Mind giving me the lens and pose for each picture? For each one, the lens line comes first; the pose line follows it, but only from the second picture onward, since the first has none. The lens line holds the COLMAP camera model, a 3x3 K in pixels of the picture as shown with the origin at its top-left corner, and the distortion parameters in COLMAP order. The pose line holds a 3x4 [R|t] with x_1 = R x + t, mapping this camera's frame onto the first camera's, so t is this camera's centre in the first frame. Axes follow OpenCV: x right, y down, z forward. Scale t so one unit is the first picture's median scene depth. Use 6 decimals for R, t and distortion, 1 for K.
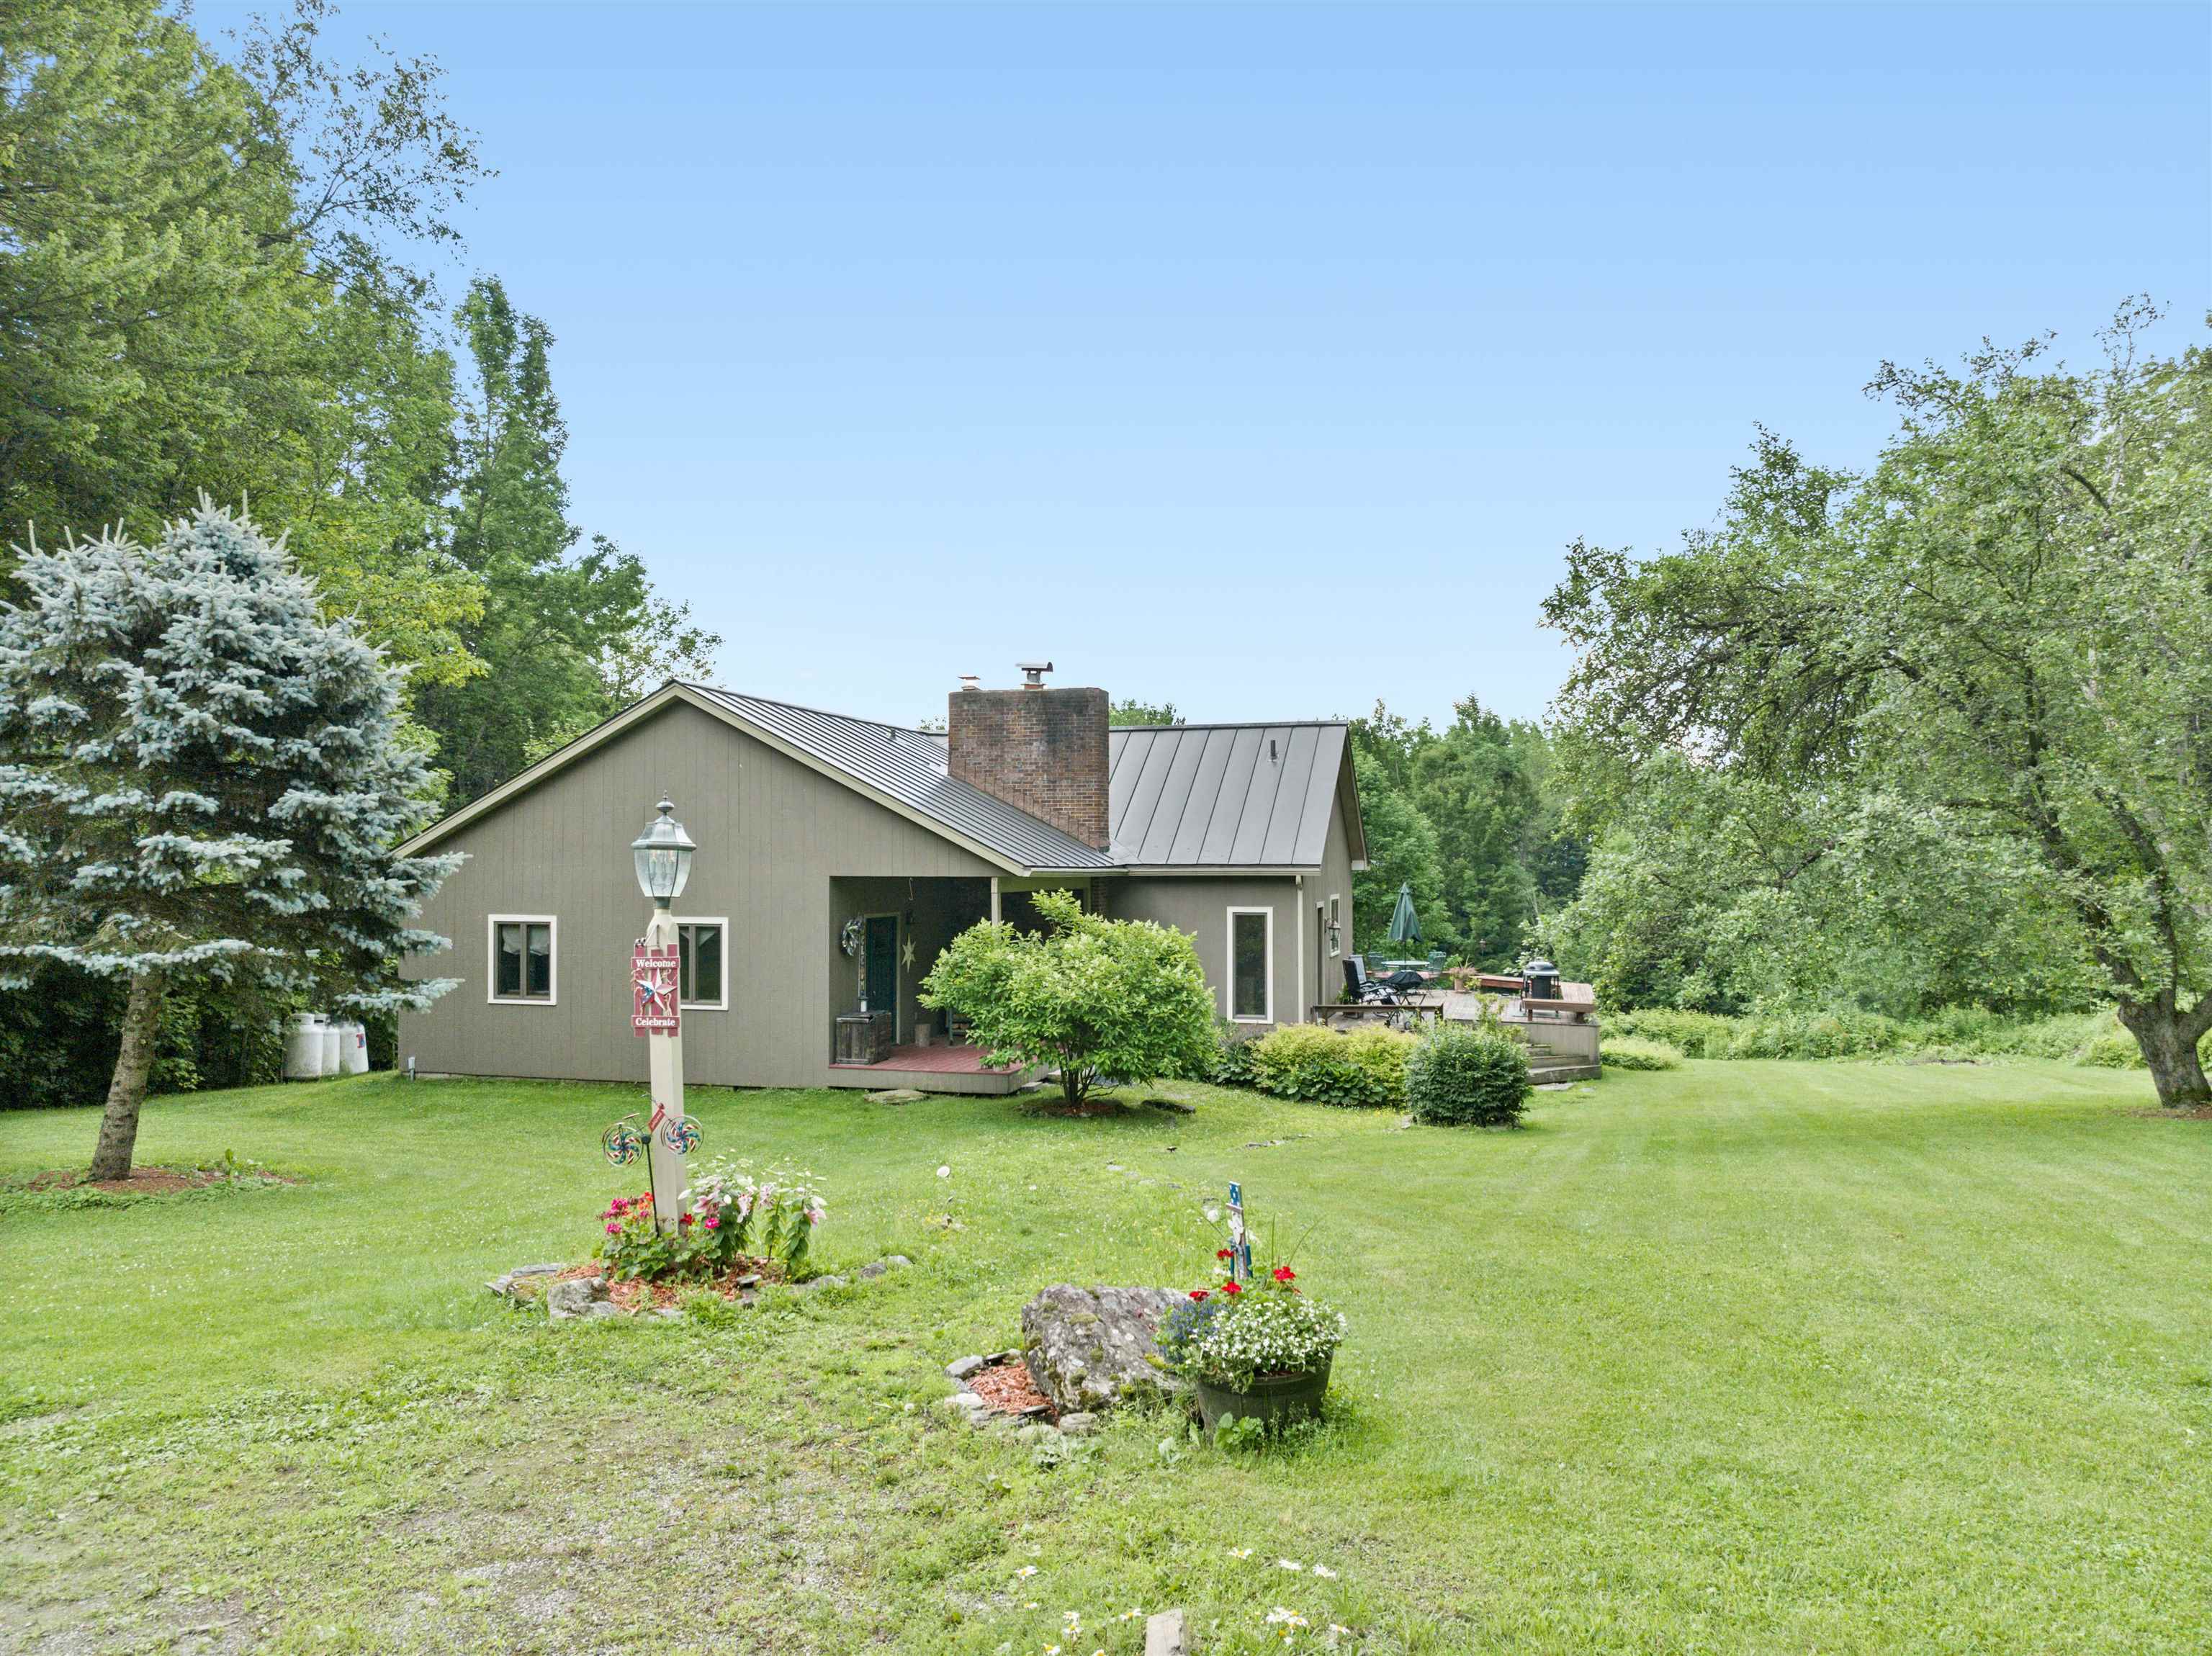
lens RADIAL K [[1530.1, 0, 1089.9], [0, 1530.1, 811.7], [0, 0, 1]] dist [-0.032324, -0.007972]
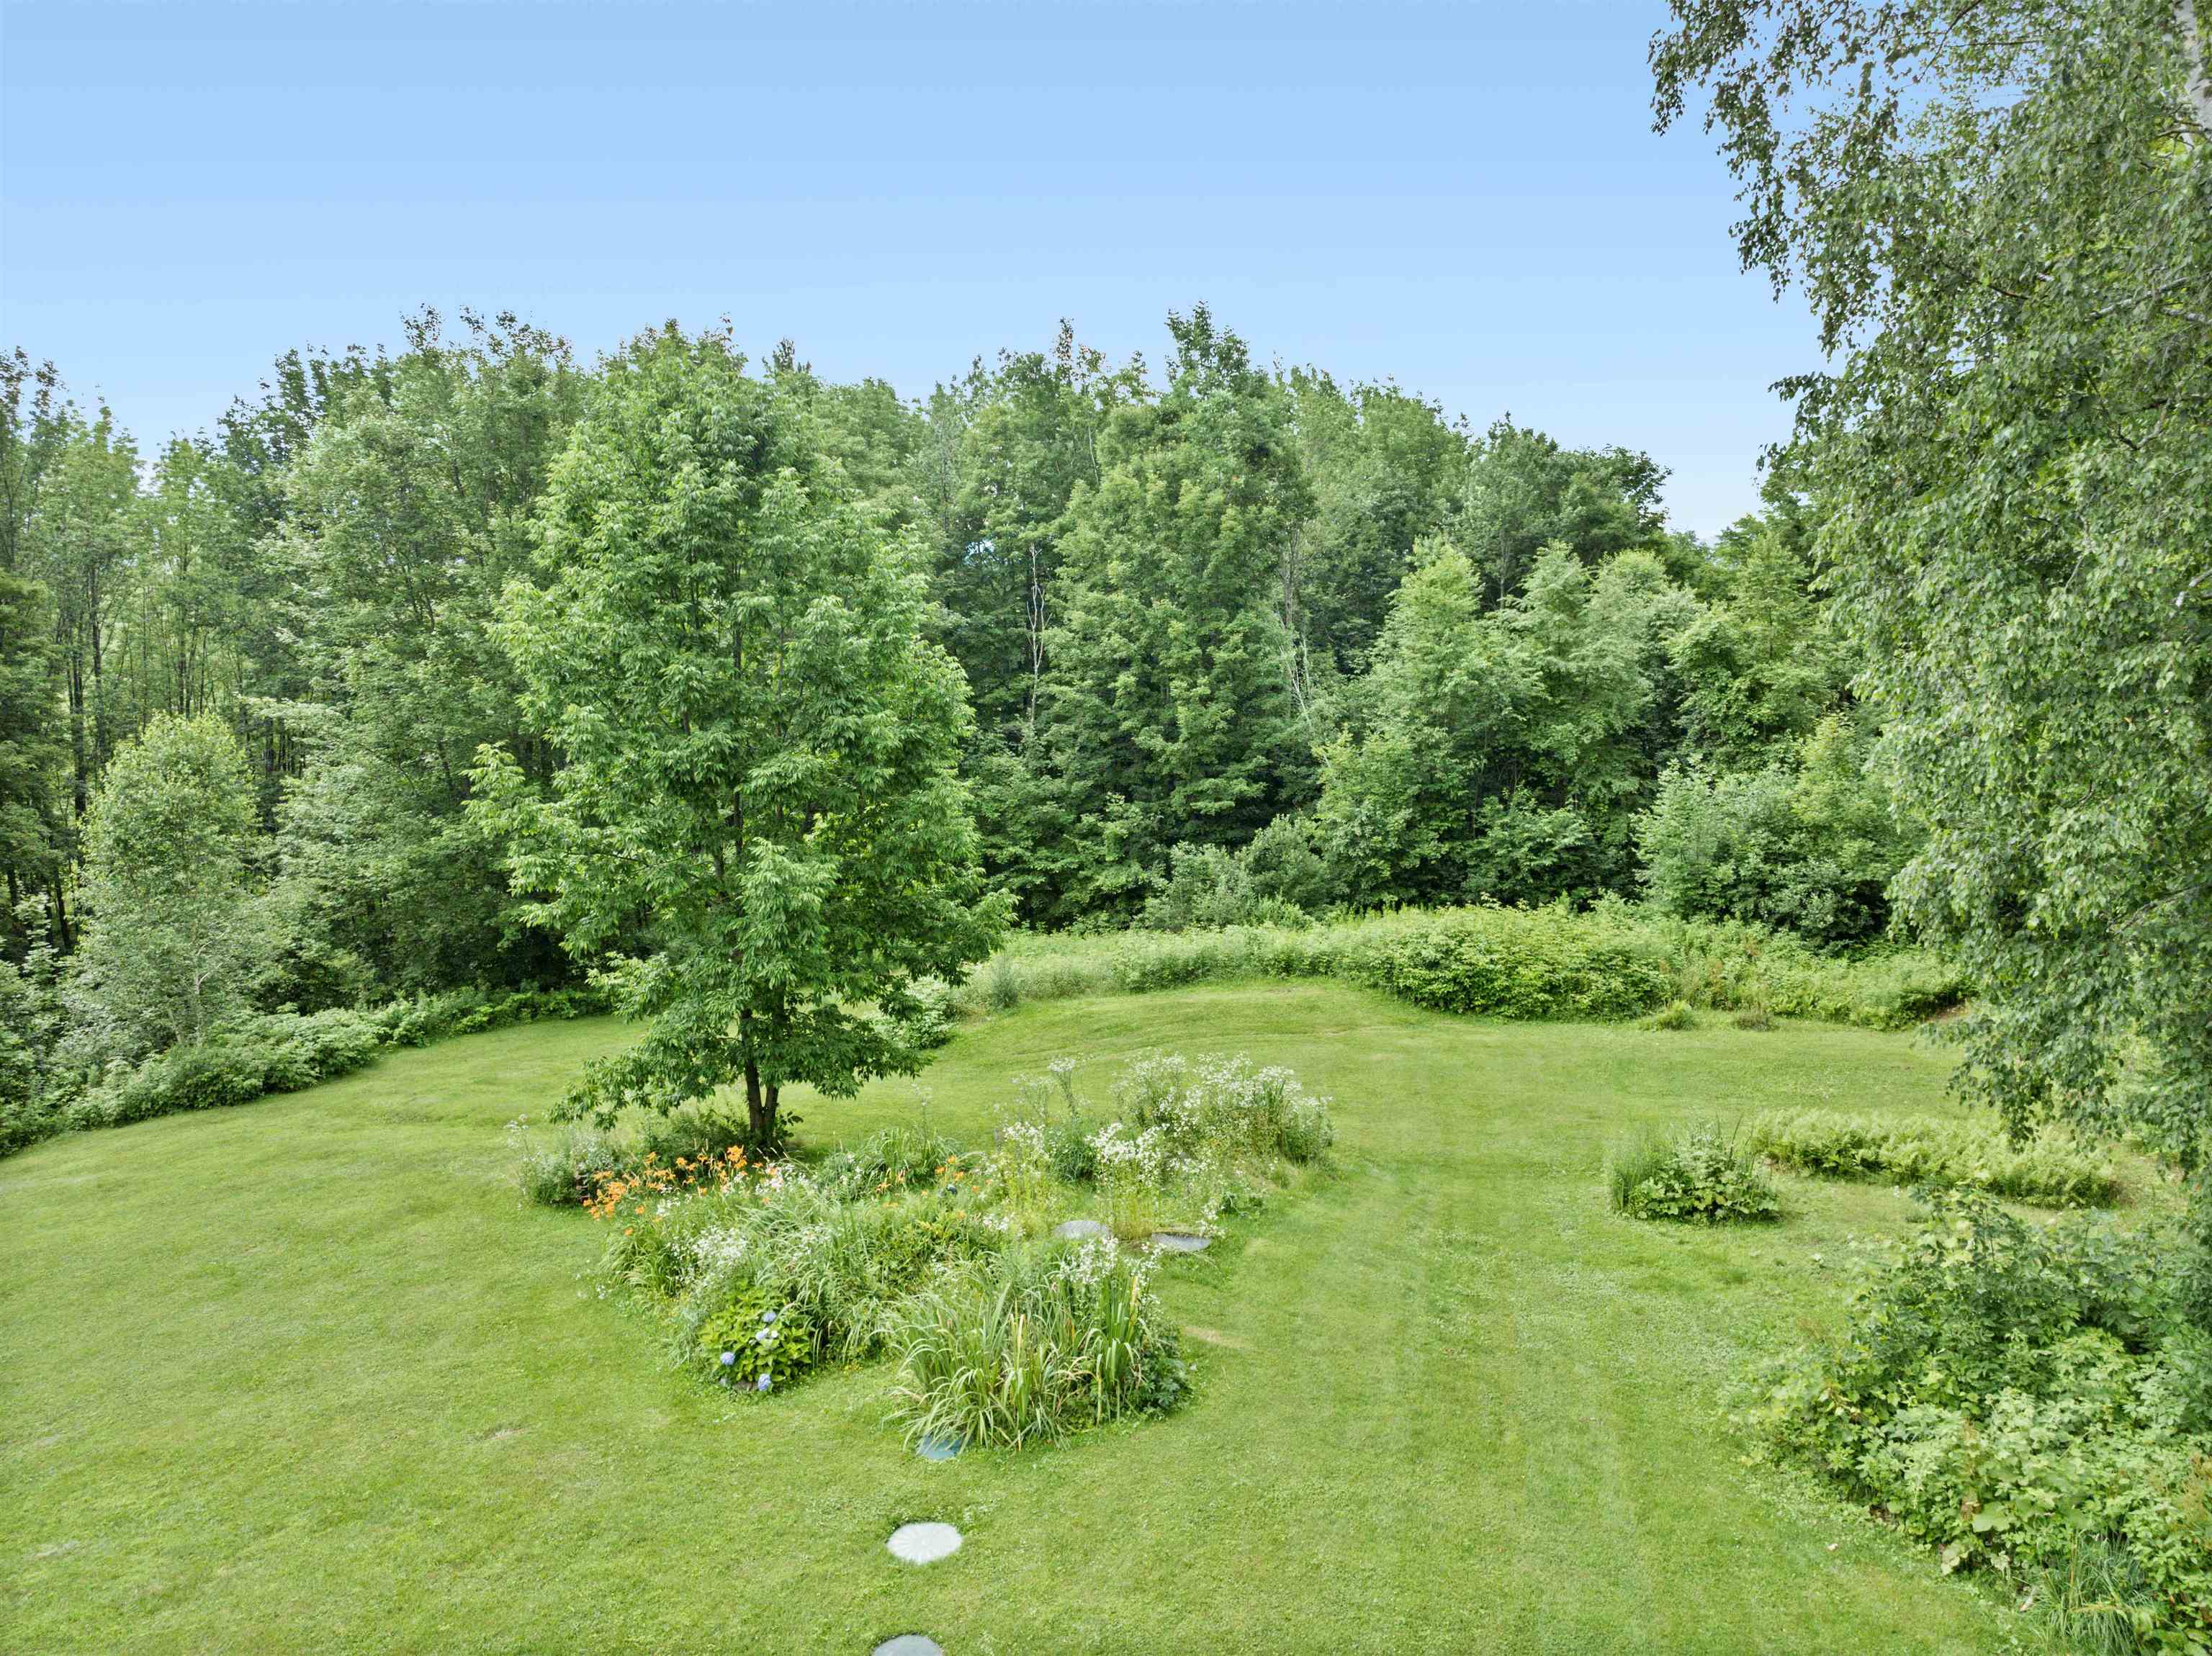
lens RADIAL K [[1530.1, 0, 1086.5], [0, 1530.1, 824.2], [0, 0, 1]] dist [-0.032324, -0.007972]
pose [[0.995166, -0.014841, 0.097079, 0.209240], [-0.005234, 0.979095, 0.203337, -0.003634], [-0.098067, -0.202862, 0.974284, 0.579418]]
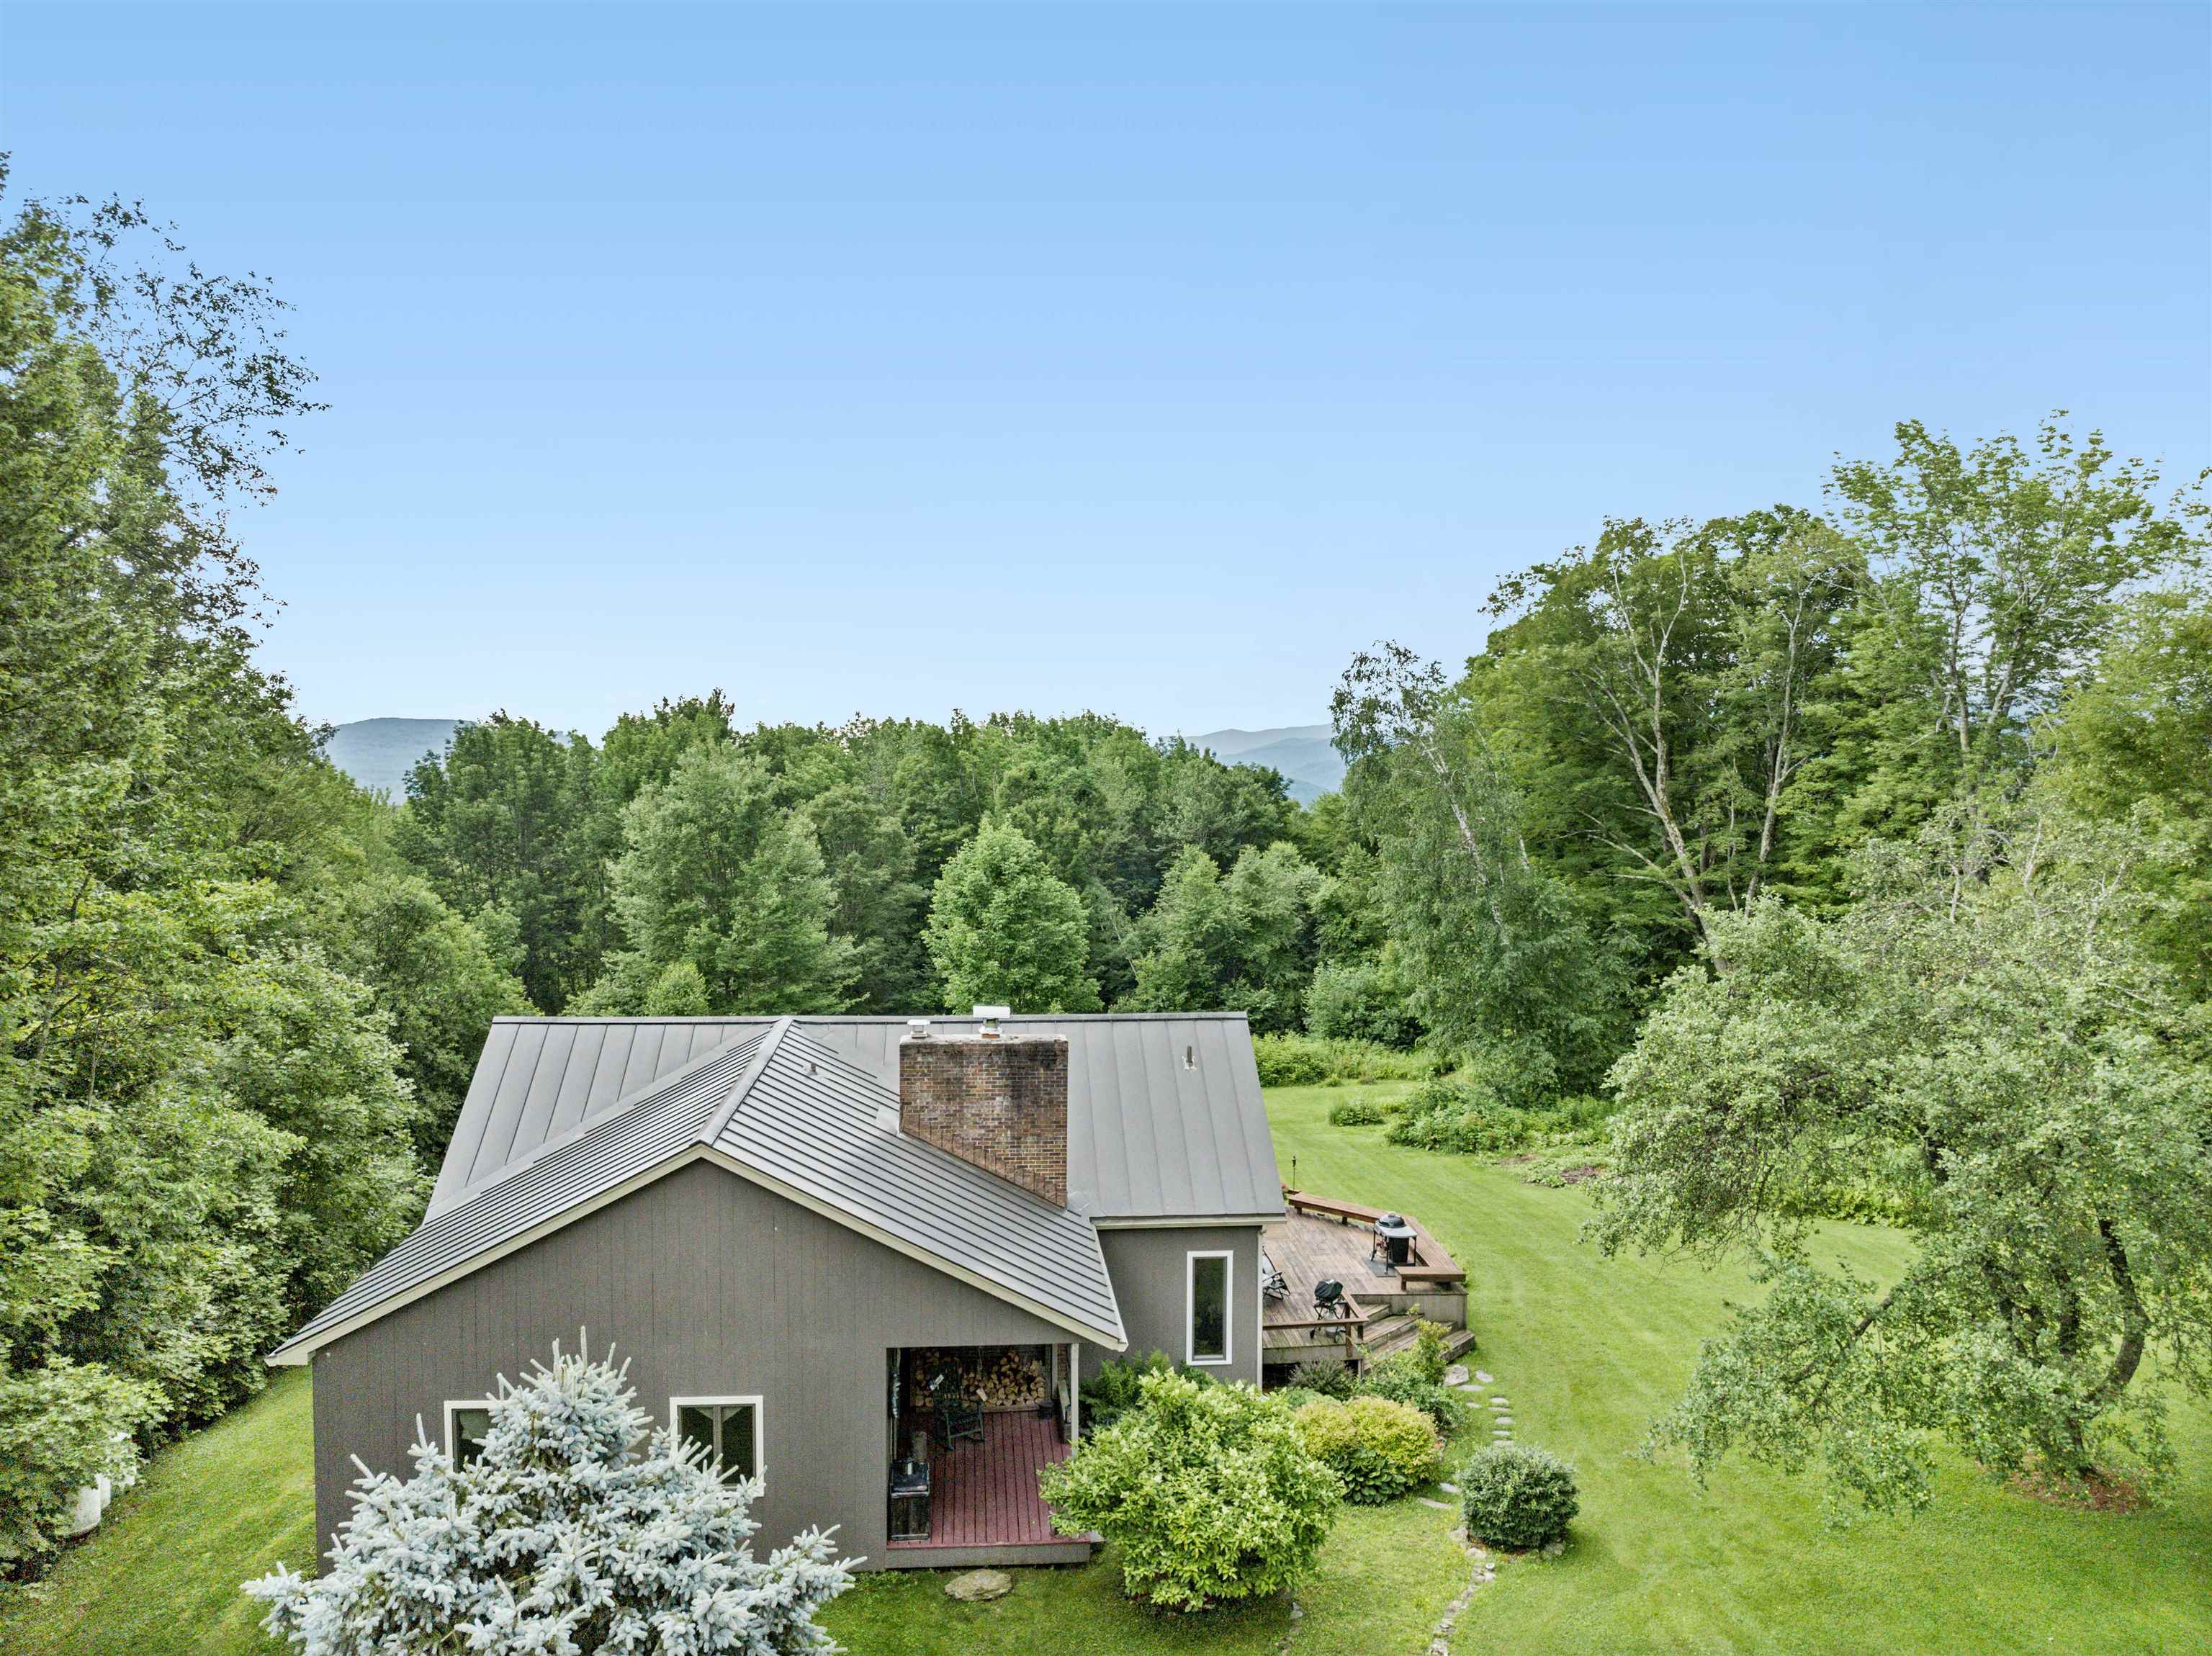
lens RADIAL K [[1530.1, 0, 1052.8], [0, 1530.1, 817.2], [0, 0, 1]] dist [-0.032324, -0.007972]
pose [[0.944793, -0.009509, 0.327528, -0.121242], [-0.013790, 0.997539, 0.068738, -0.110340], [-0.327376, -0.069460, 0.942338, 0.043177]]
